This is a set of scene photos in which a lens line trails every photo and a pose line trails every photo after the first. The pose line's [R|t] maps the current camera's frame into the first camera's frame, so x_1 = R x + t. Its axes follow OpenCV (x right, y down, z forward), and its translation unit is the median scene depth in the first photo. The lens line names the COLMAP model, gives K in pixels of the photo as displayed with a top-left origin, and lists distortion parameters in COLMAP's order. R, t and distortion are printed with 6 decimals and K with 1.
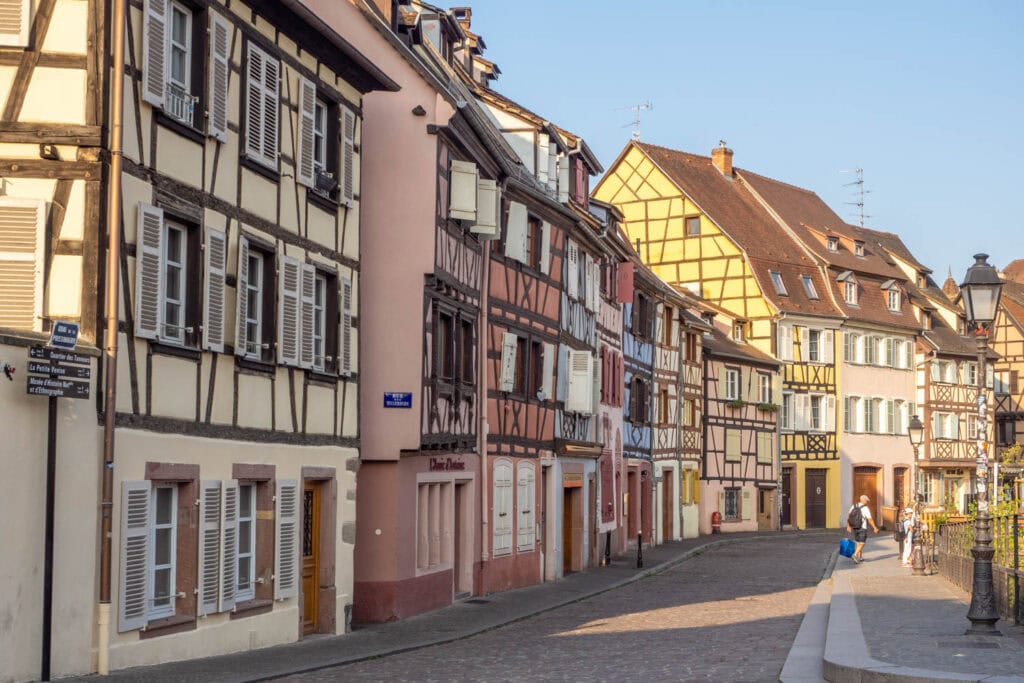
lens RADIAL K [[1427.5, 0, 512.0], [0, 1427.5, 341.5], [0, 0, 1]] dist [0.015139, -0.007106]
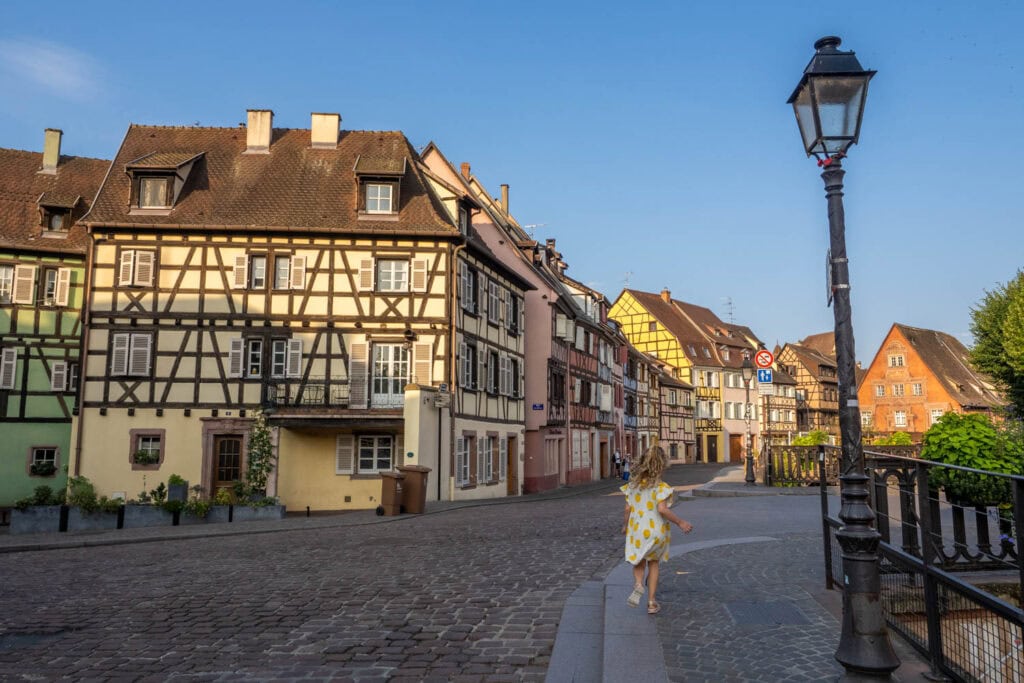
lens RADIAL K [[702.1, 0, 509.2], [0, 702.1, 333.0], [0, 0, 1]] dist [-0.019403, 0.009366]
pose [[0.996724, -0.015586, -0.079358, -0.011447], [0.010789, 0.998109, -0.060514, -0.006732], [0.080151, 0.059459, 0.995008, -0.117004]]
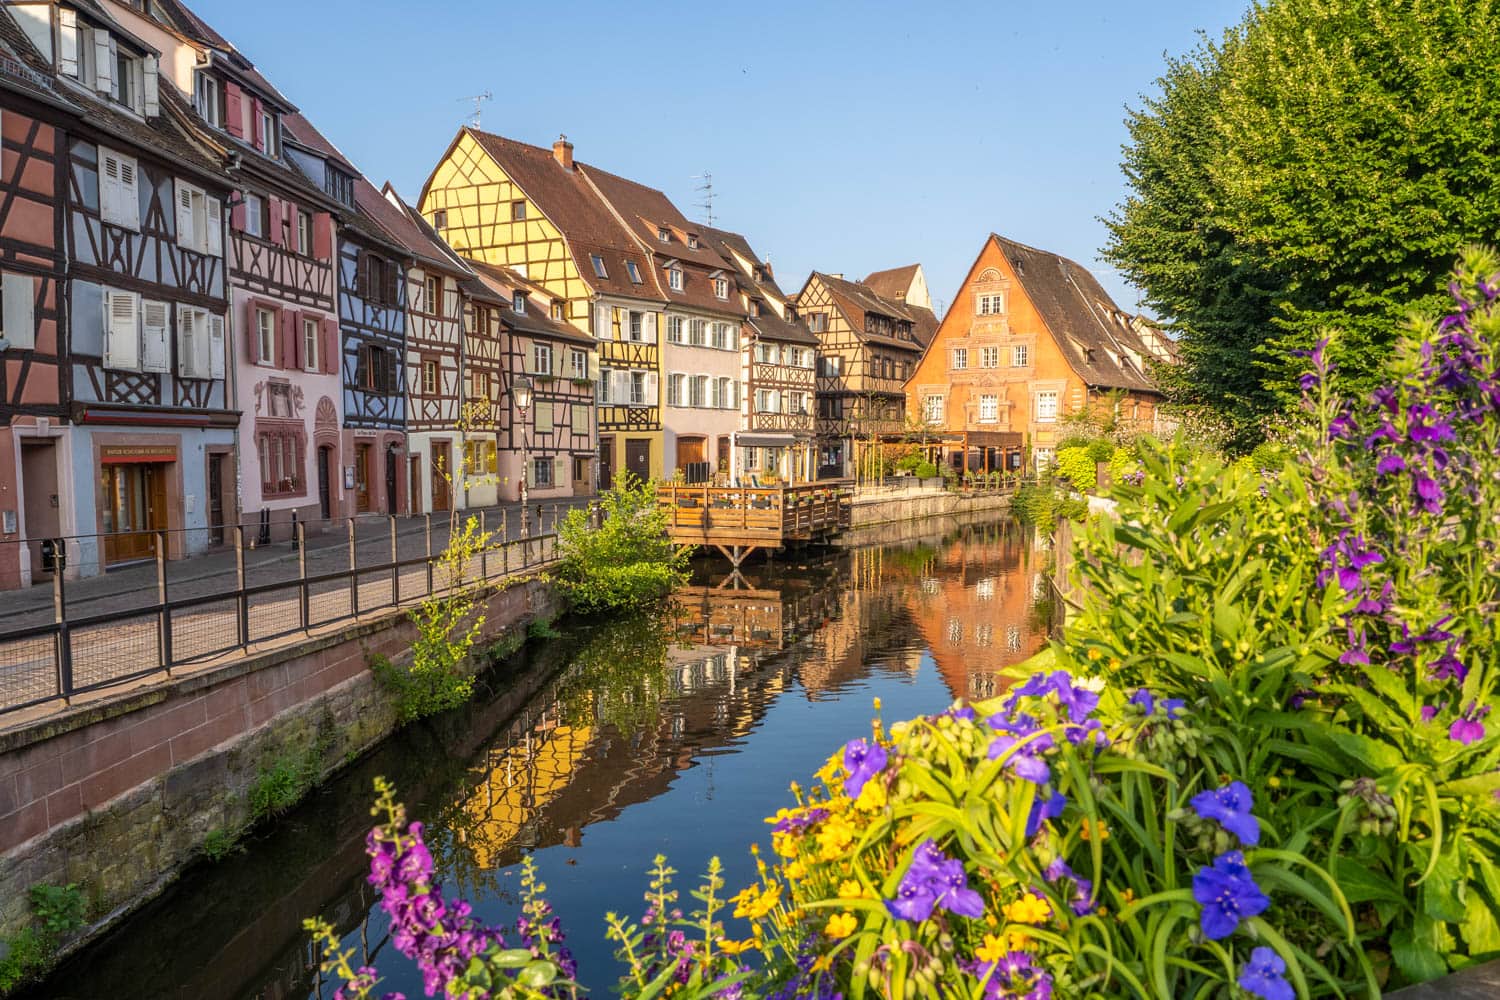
lens RADIAL K [[1028.4, 0, 745.9], [0, 1028.4, 487.6], [0, 0, 1]] dist [-0.019403, 0.009366]
pose [[0.985787, -0.014799, 0.167345, 0.172606], [-0.007753, 0.991043, 0.133316, 0.020980], [-0.167820, -0.132719, 0.976843, 0.218256]]
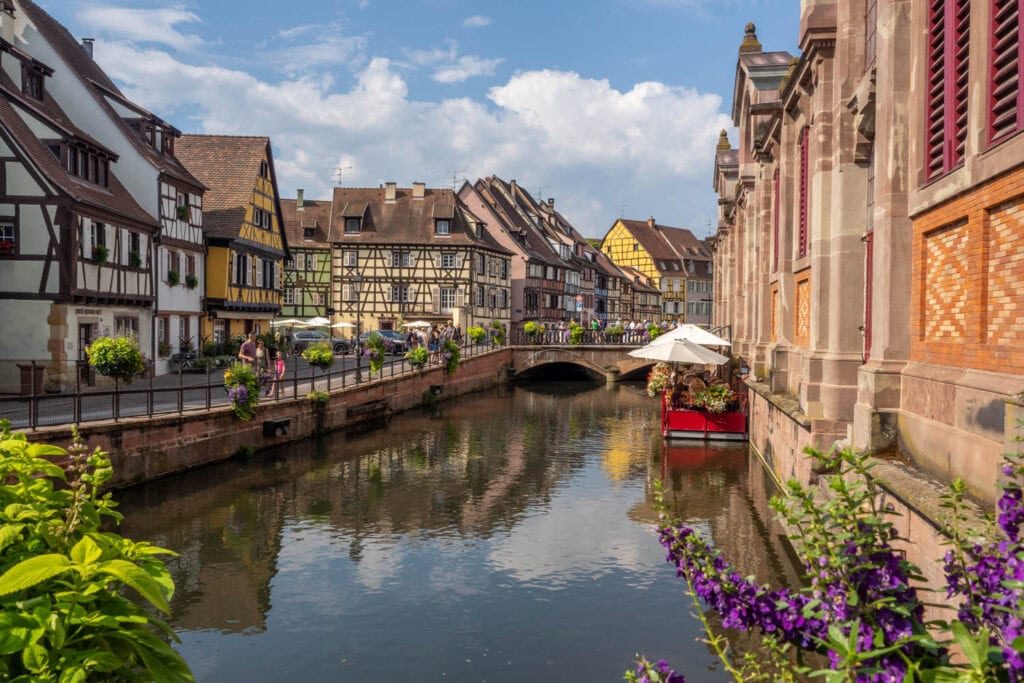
lens RADIAL K [[785.7, 0, 510.5], [0, 785.7, 338.8], [0, 0, 1]] dist [-0.001758, -0.000068]
pose [[0.985260, 0.009895, -0.170776, 0.160993], [0.007785, 0.994697, 0.102550, -0.064754], [0.170885, -0.102367, 0.979959, -0.783717]]
